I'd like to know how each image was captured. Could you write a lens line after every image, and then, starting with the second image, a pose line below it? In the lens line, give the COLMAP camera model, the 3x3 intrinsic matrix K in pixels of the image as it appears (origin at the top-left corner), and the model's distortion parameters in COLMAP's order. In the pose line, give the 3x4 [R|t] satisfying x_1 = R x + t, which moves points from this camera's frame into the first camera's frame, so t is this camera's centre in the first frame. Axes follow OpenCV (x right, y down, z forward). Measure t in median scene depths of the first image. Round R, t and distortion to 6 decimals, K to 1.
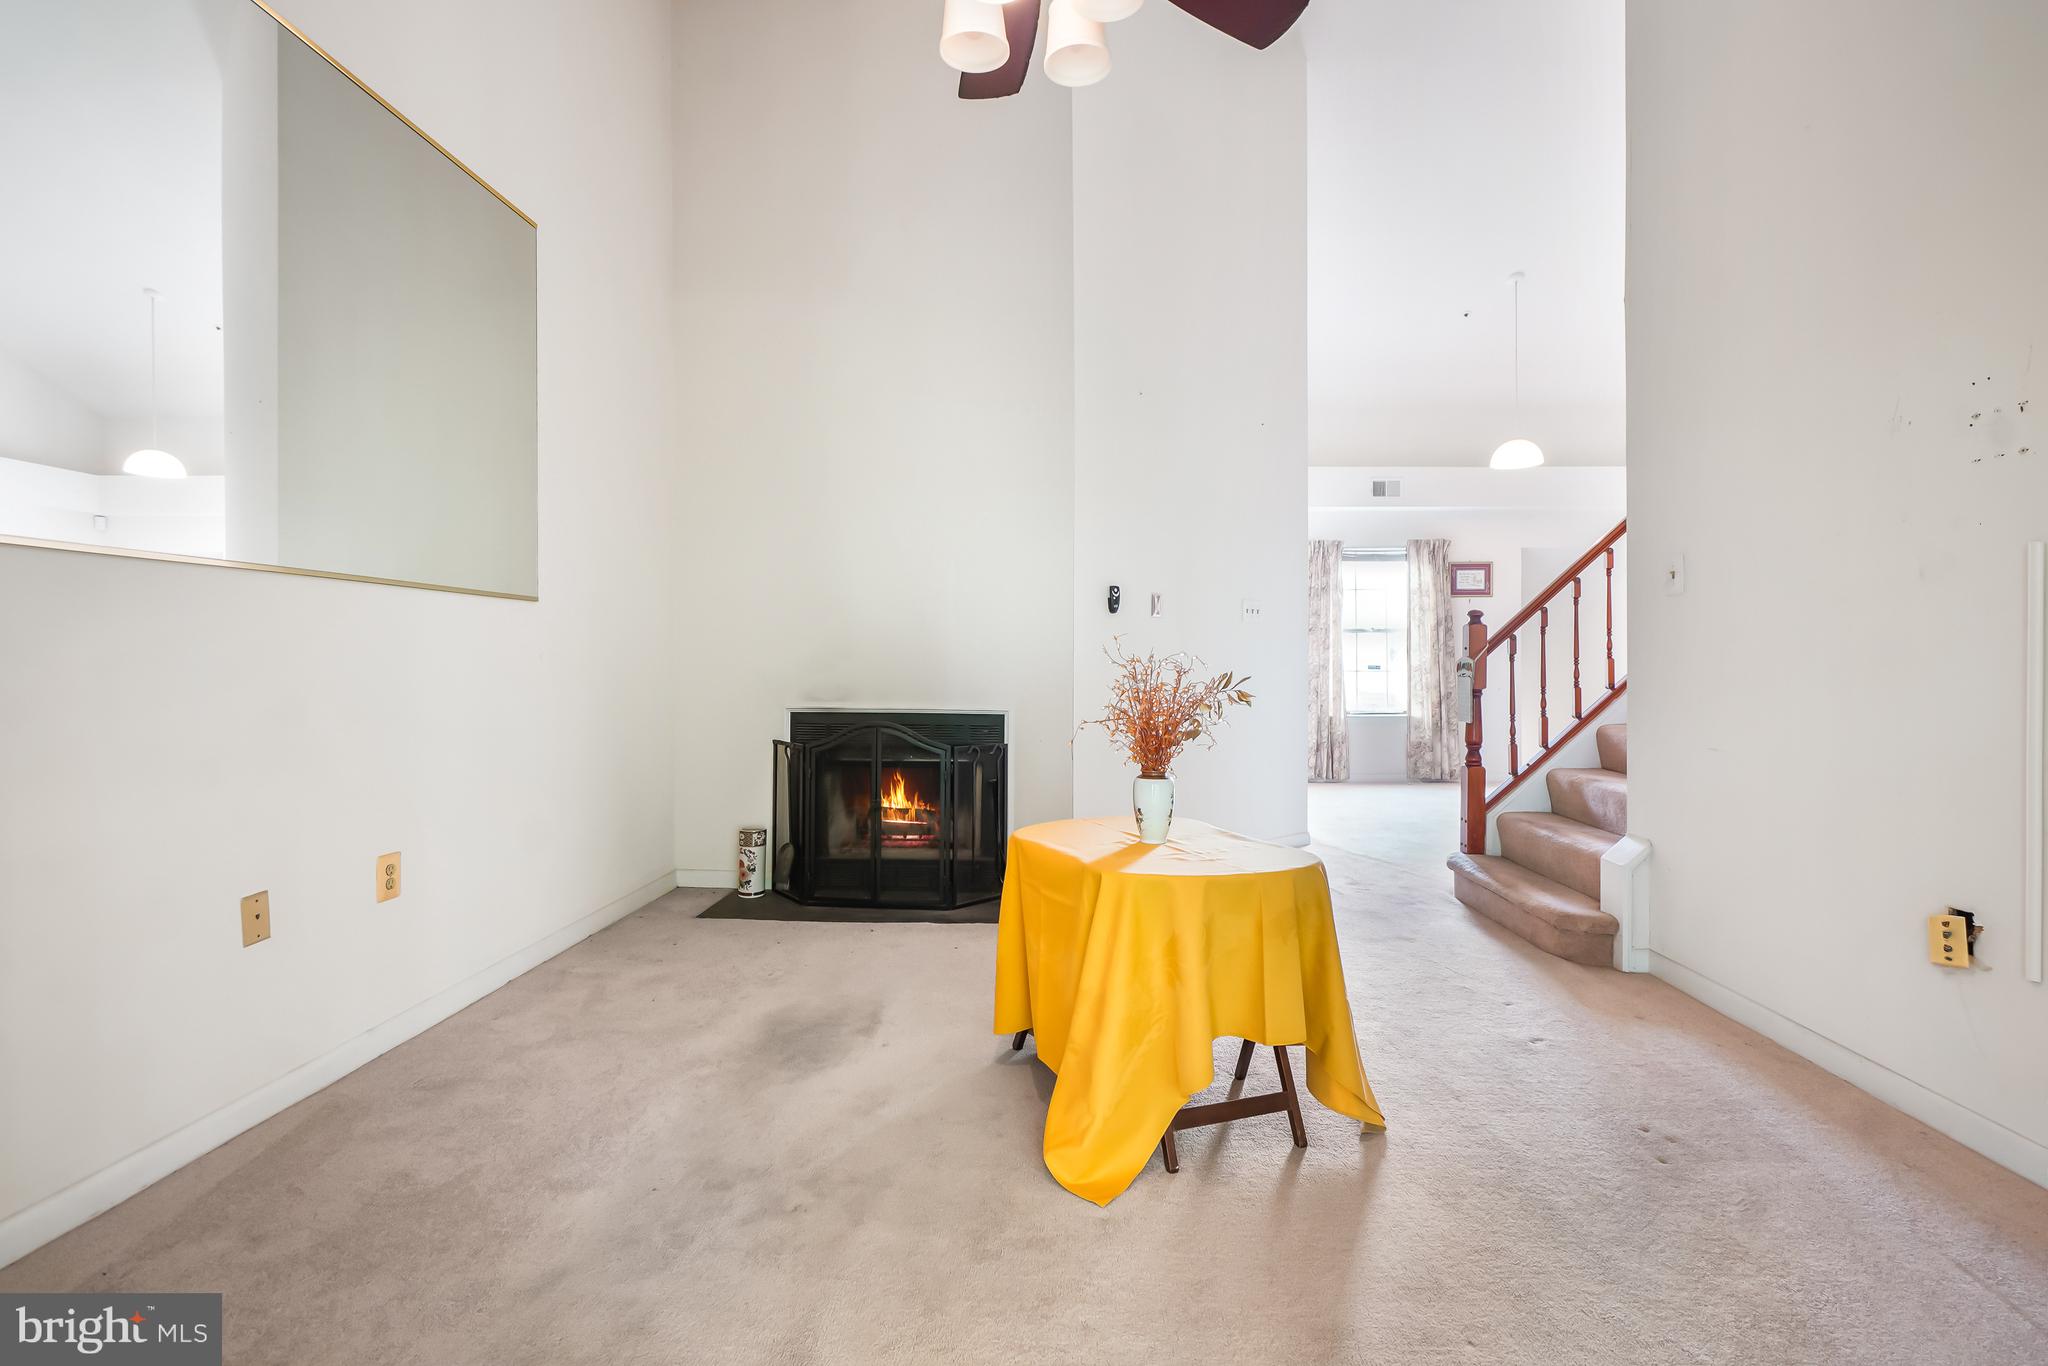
lens RADIAL K [[911.4, 0, 1022.4], [0, 911.4, 682.0], [0, 0, 1]] dist [-0.010004, 0.003074]
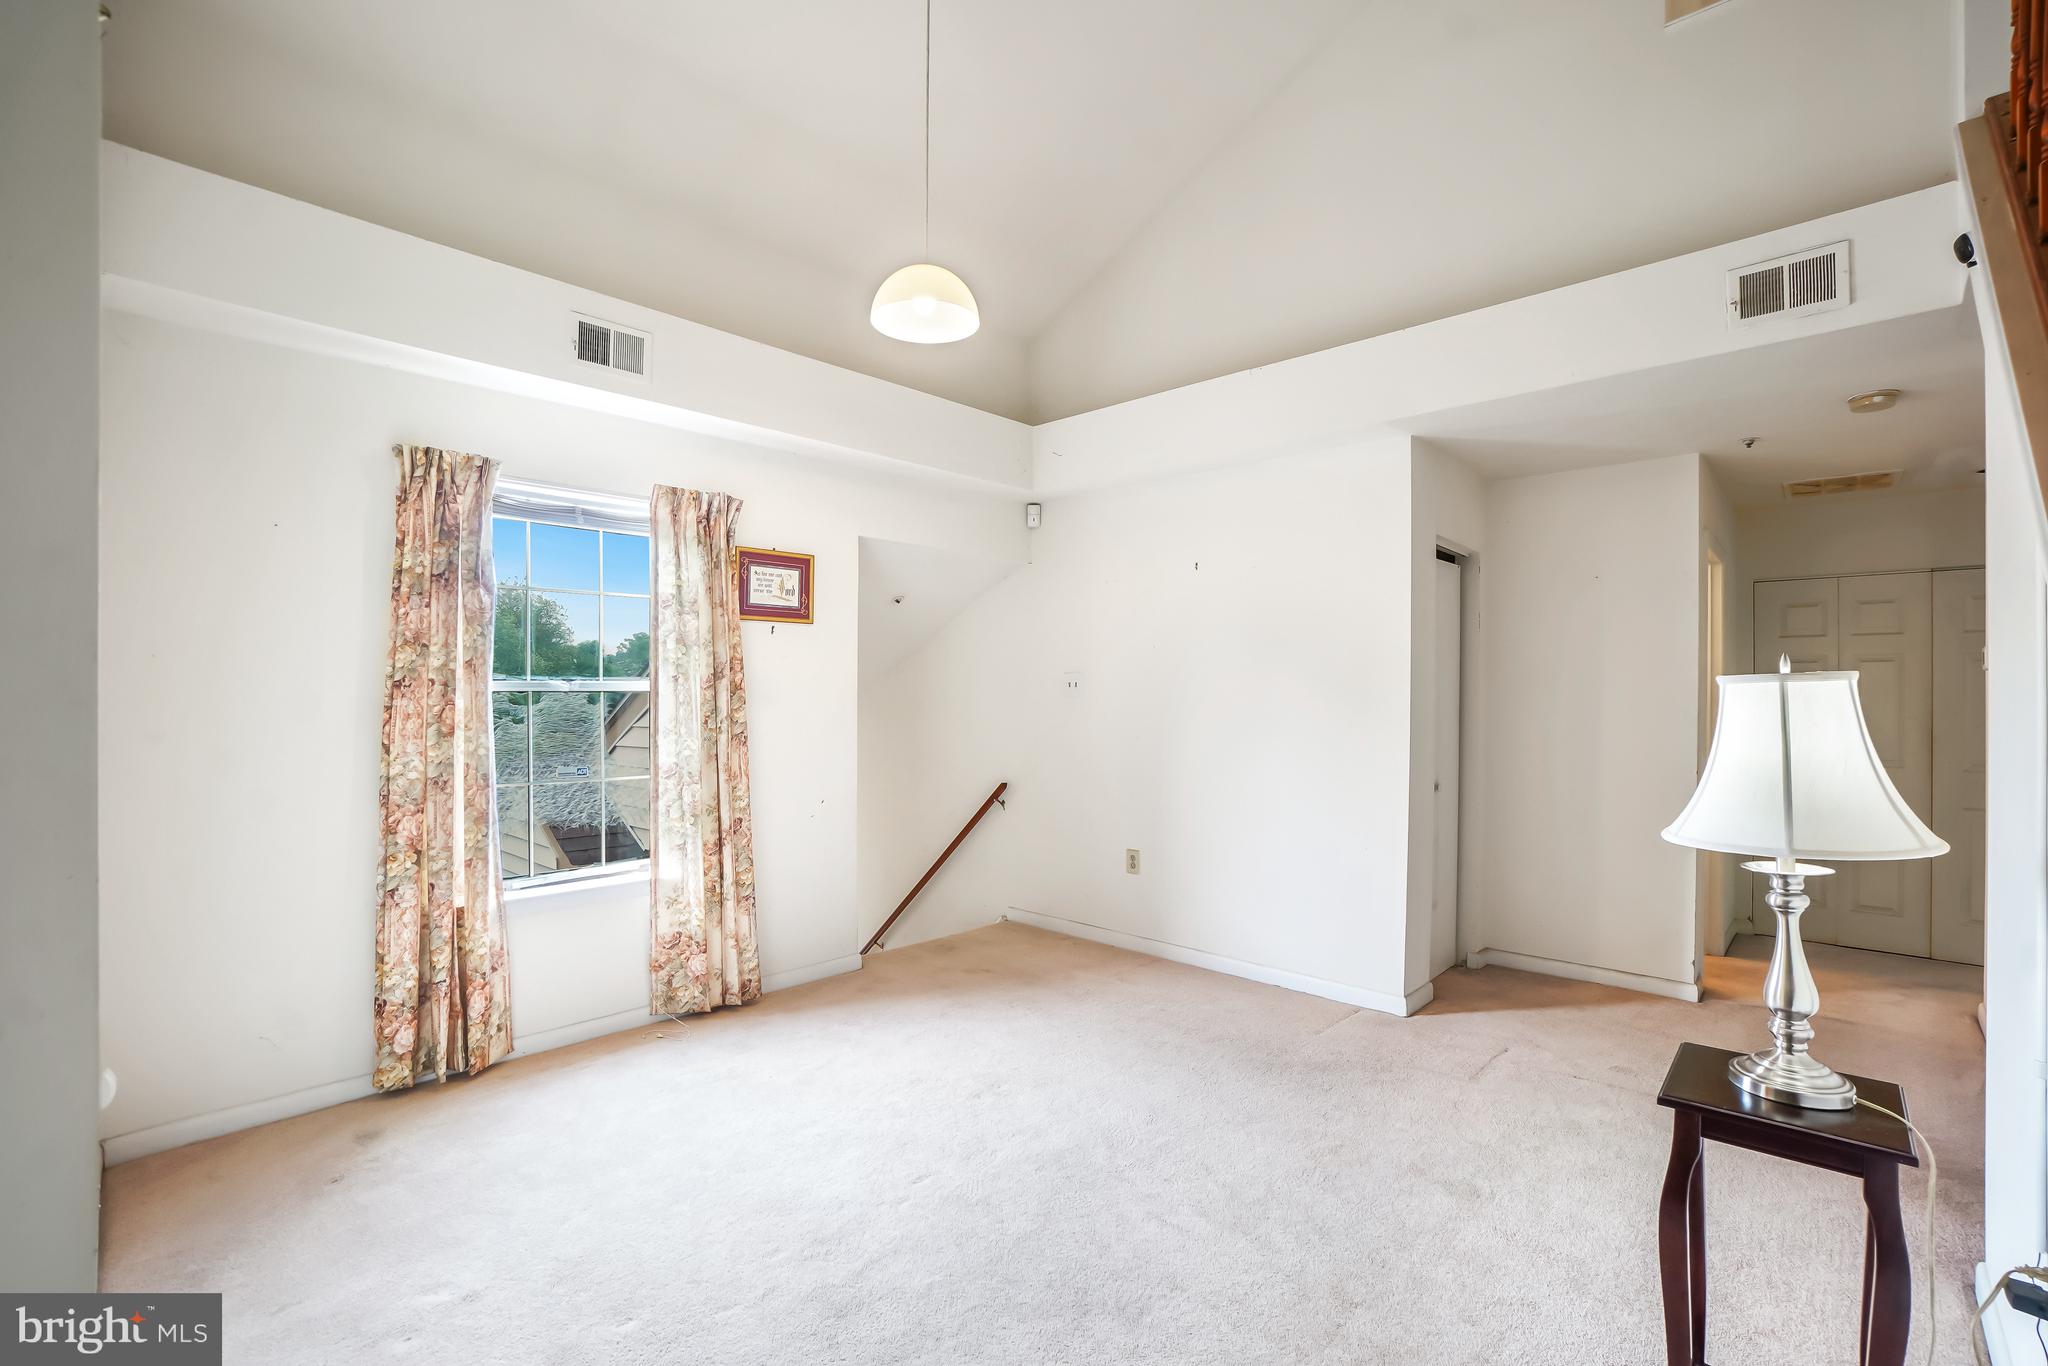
lens RADIAL K [[911.4, 0, 1030.5], [0, 911.4, 688.3], [0, 0, 1]] dist [-0.010004, 0.003074]
pose [[0.640703, 0.004920, 0.767773, 0.200291], [0.003758, 0.999947, -0.009544, -0.051686], [-0.767780, 0.009001, 0.640651, 0.573489]]
